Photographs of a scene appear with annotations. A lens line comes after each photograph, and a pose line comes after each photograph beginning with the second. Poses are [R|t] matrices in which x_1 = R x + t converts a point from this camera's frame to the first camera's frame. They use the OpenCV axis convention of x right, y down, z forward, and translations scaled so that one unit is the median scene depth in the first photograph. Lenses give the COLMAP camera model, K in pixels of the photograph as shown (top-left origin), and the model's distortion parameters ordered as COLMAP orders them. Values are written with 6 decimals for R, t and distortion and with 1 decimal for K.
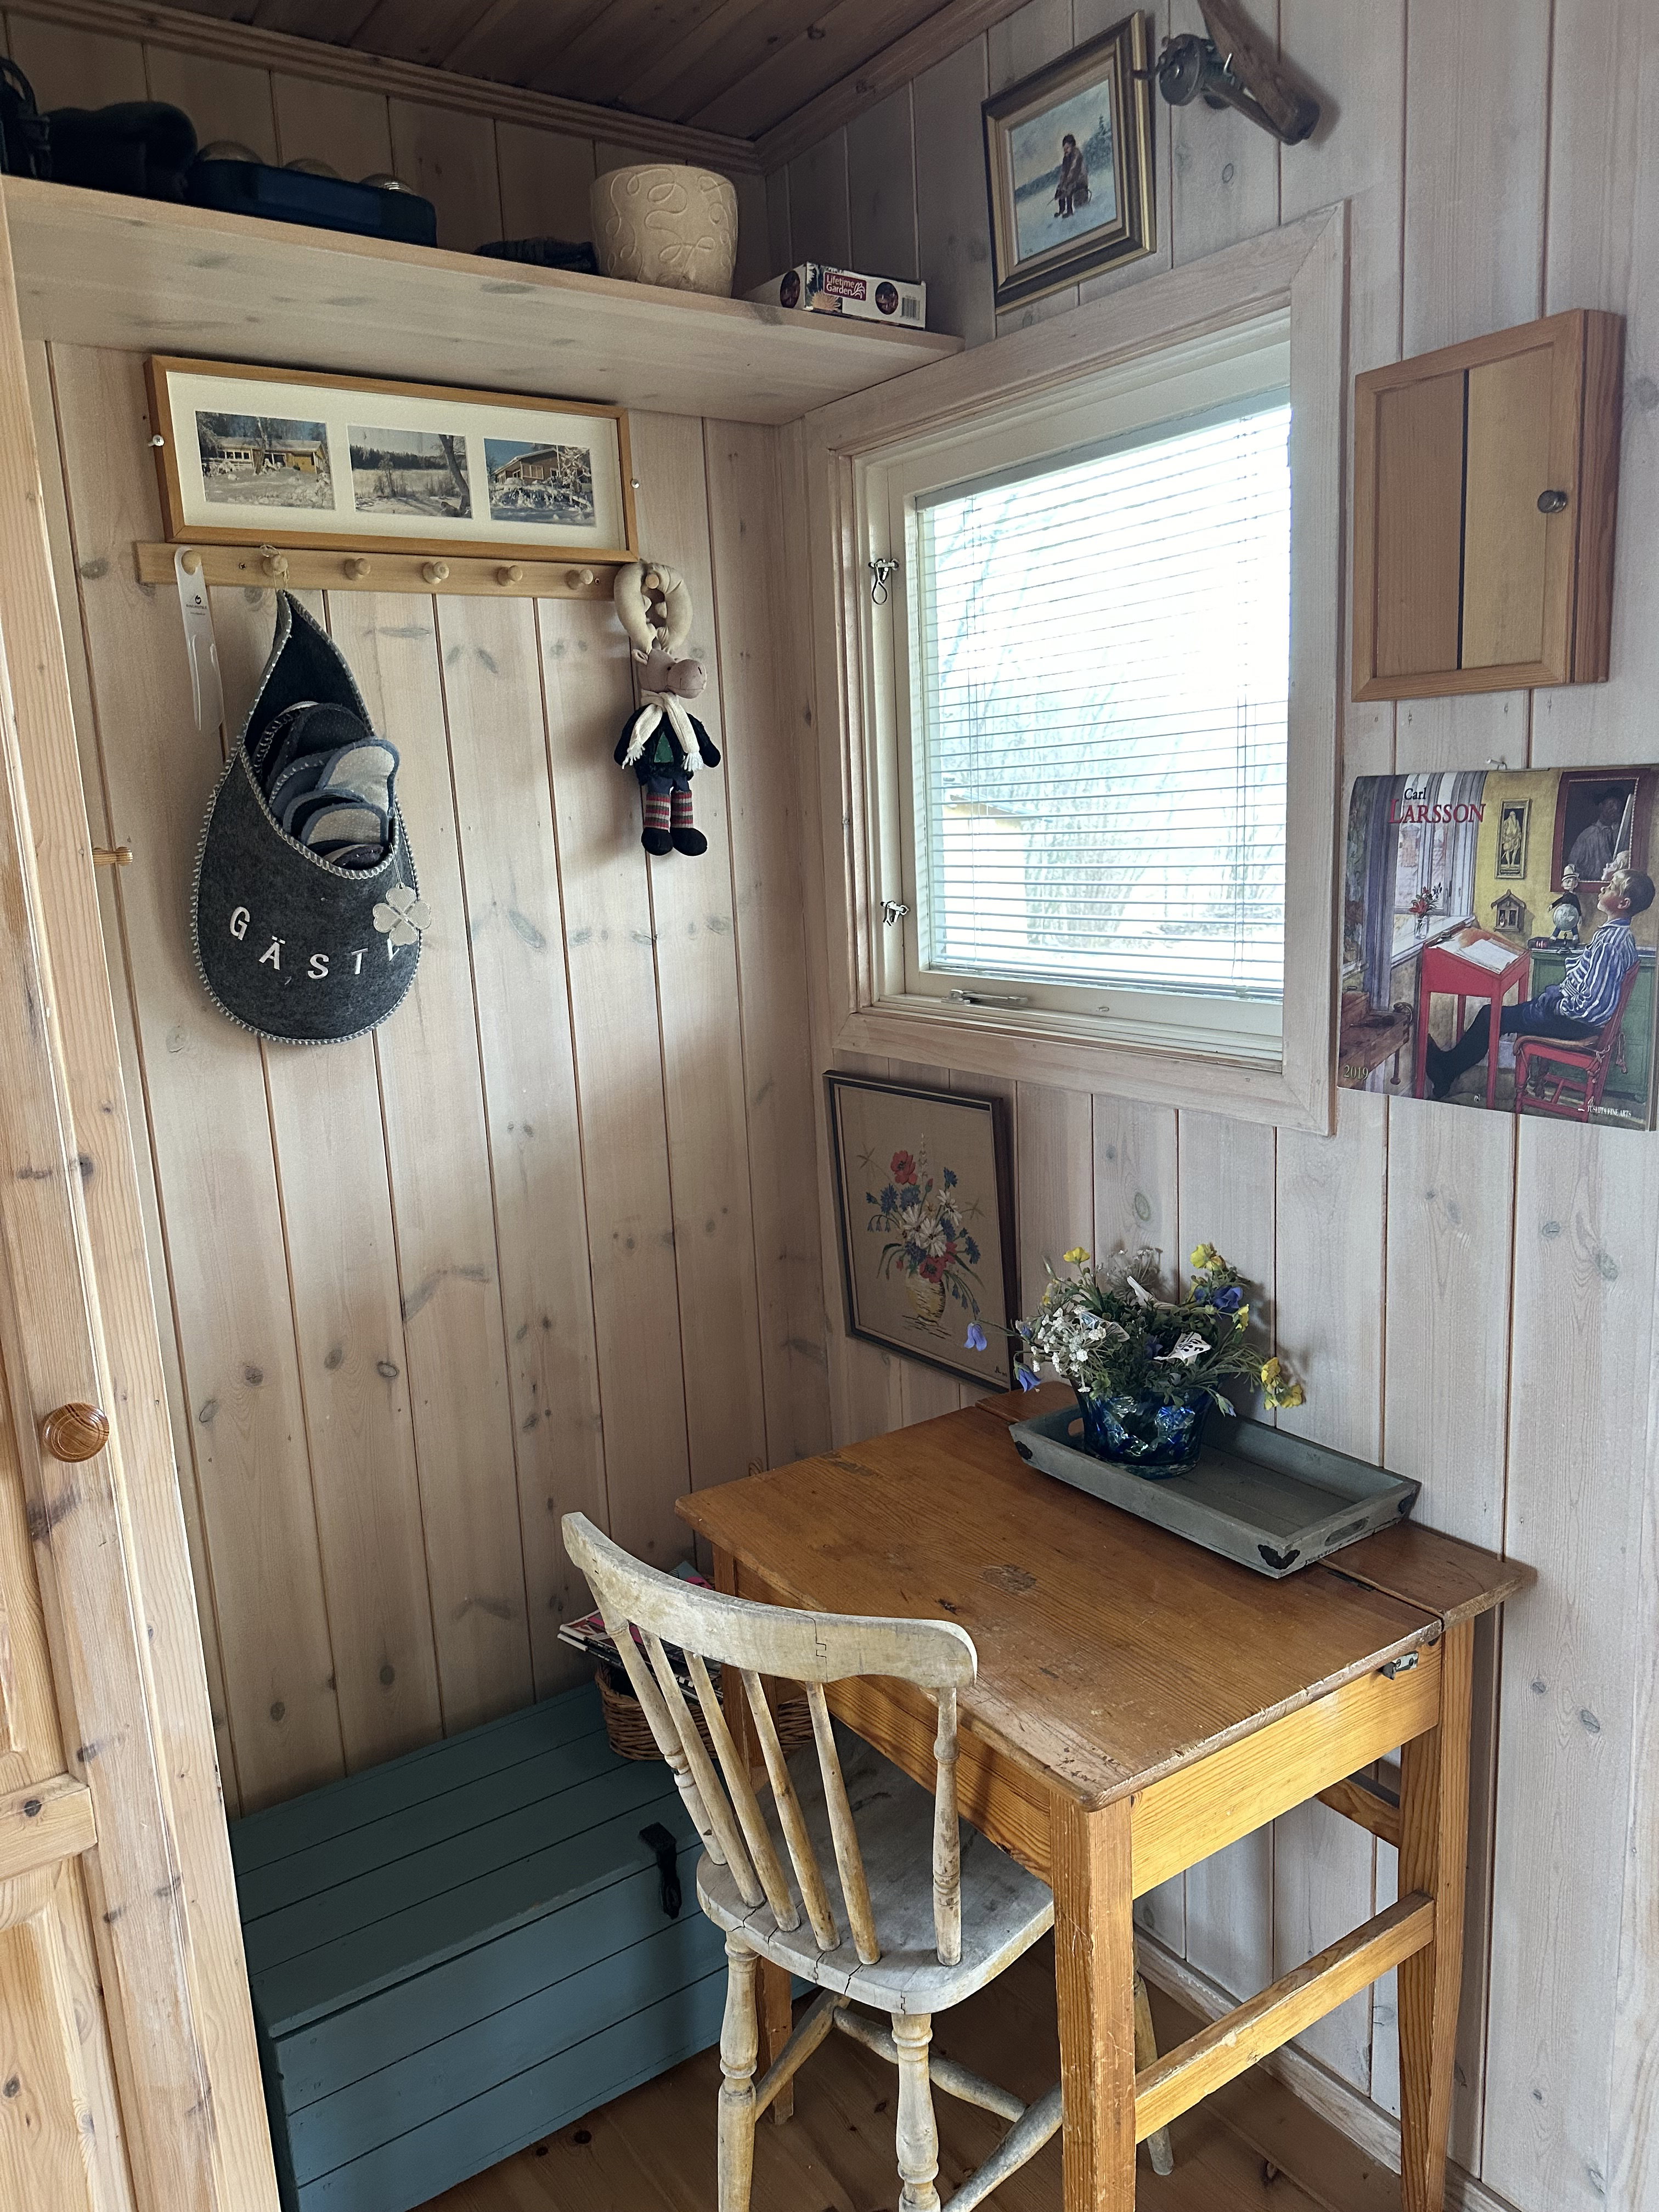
lens RADIAL K [[1704.0, 0, 925.5], [0, 1704.0, 1147.7], [0, 0, 1]] dist [0.071742, -0.082223]
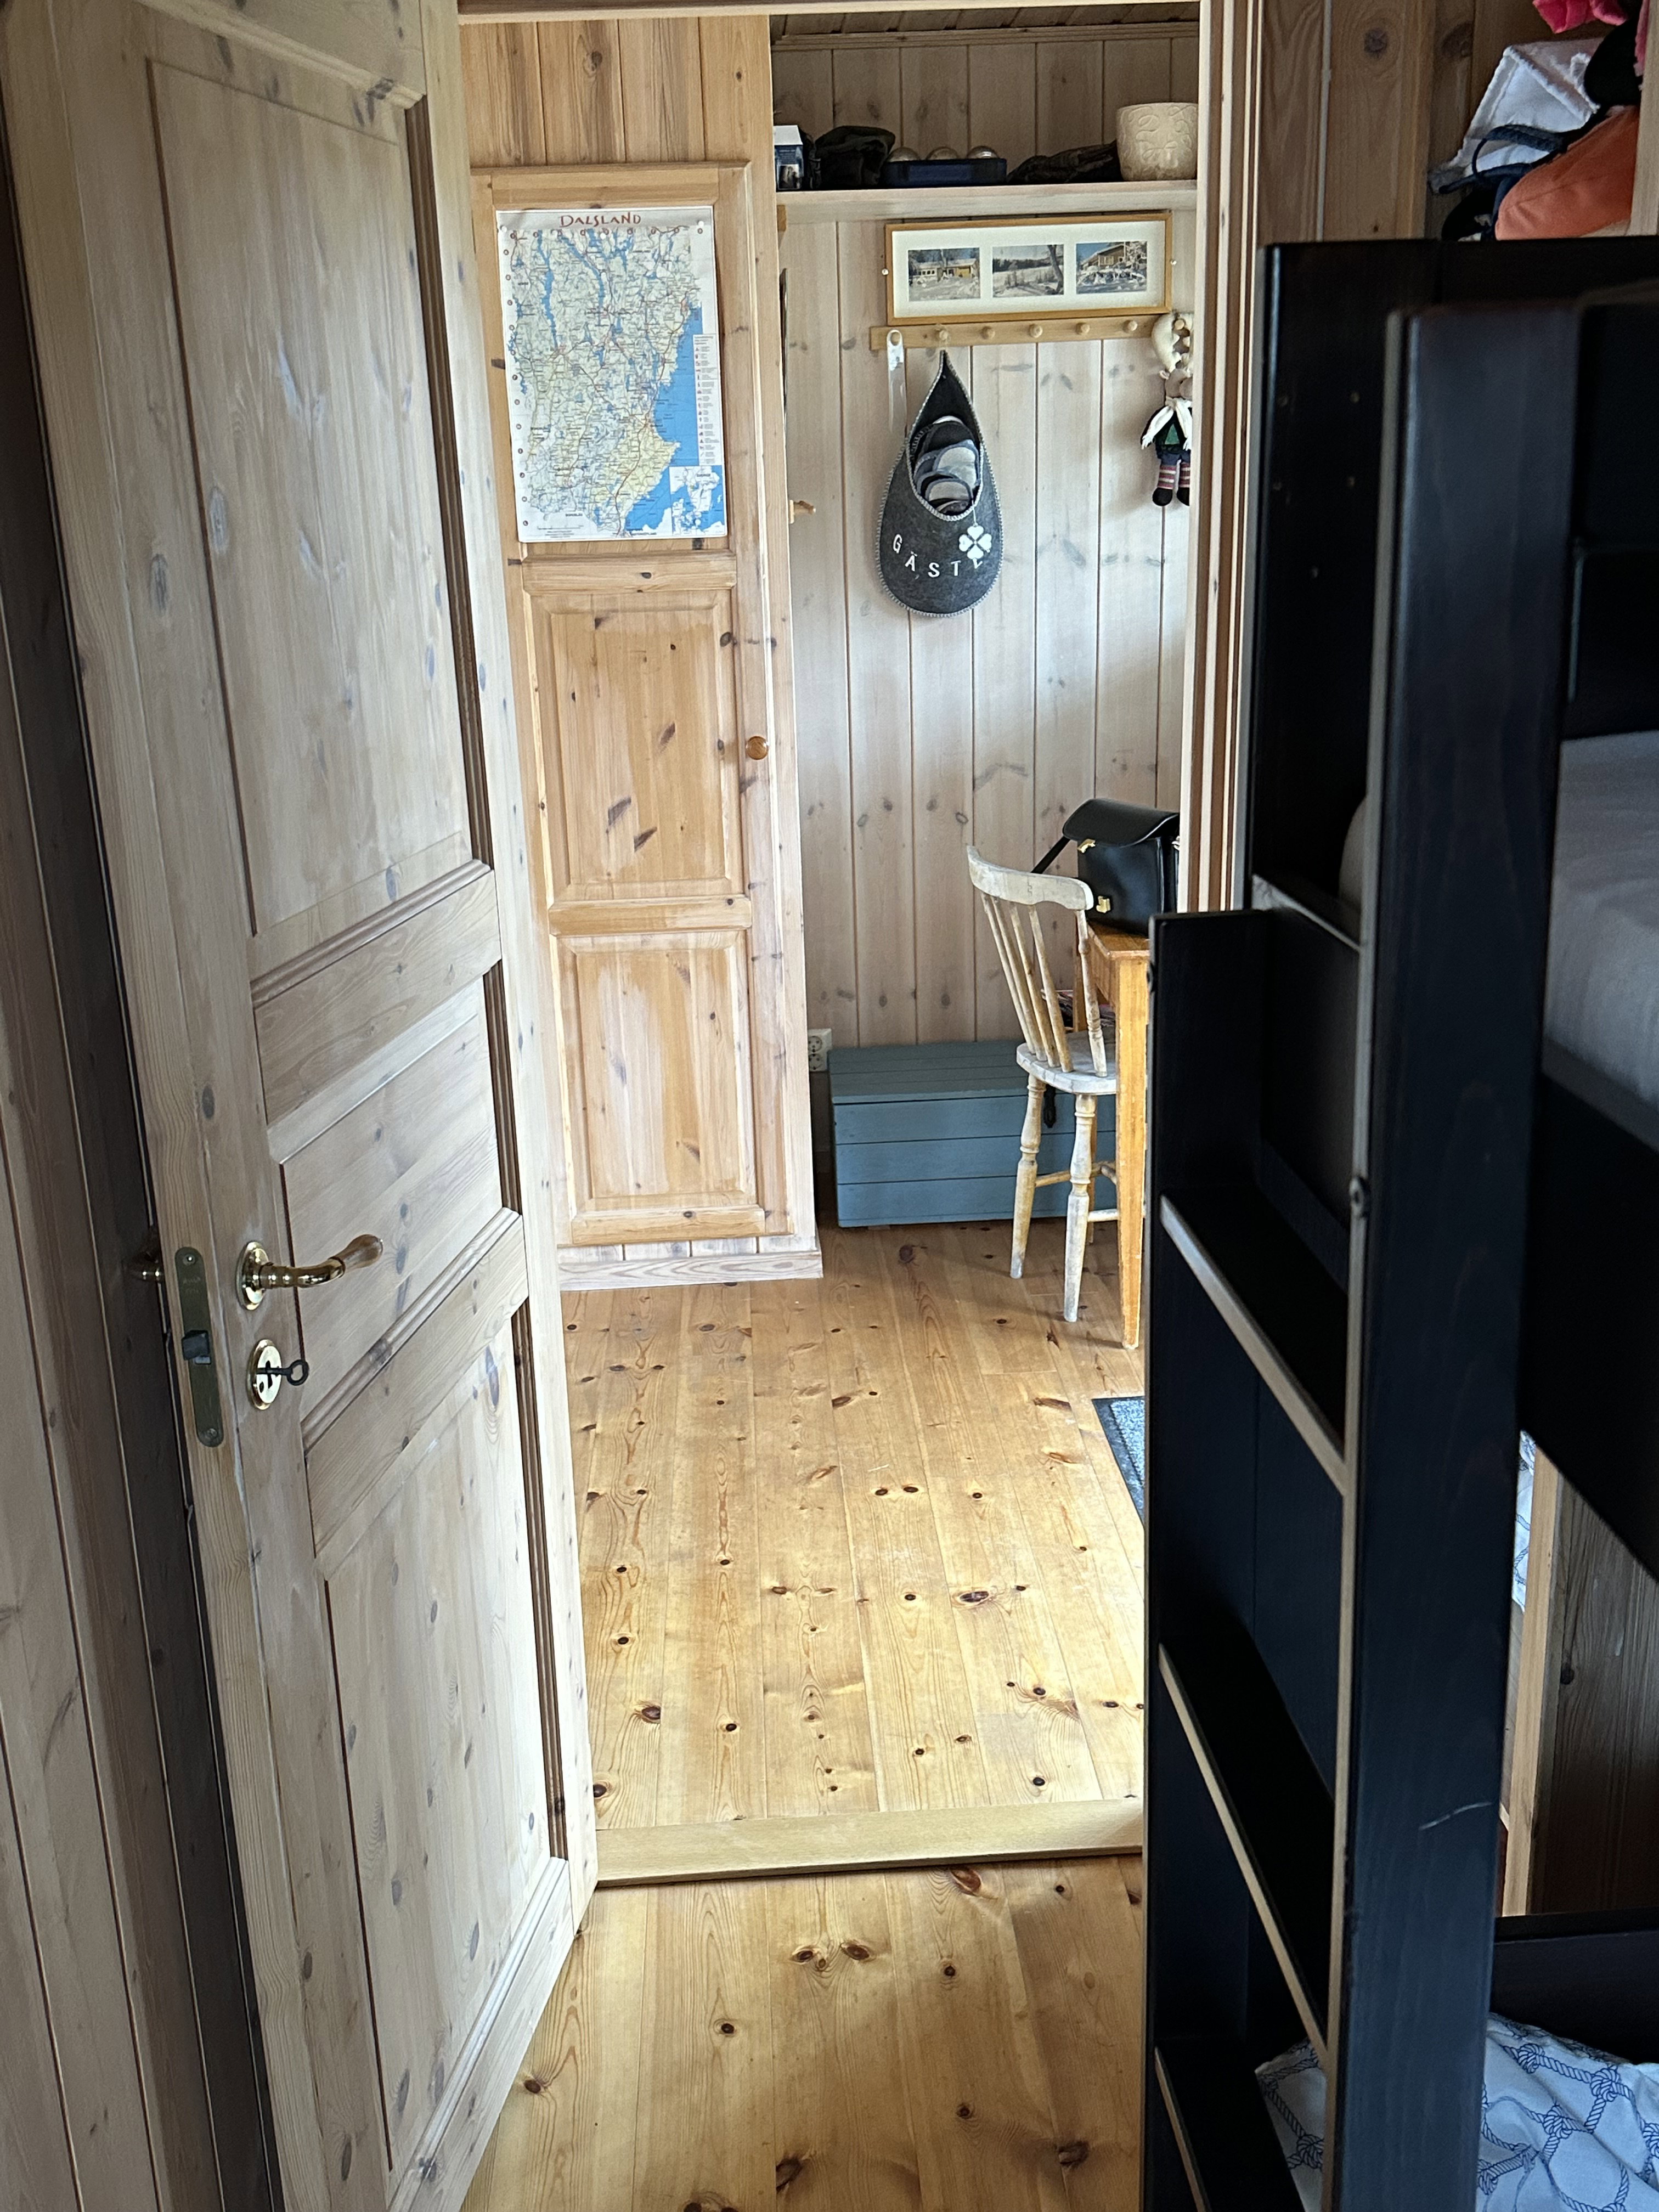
lens RADIAL K [[2114.0, 0, 830.8], [0, 2114.0, 1099.8], [0, 0, 1]] dist [0.102962, 0.000000]
pose [[0.854476, 0.170110, -0.490849, 0.699038], [-0.110487, 0.982759, 0.148250, 0.114589], [0.507605, -0.072444, 0.858539, -0.950320]]
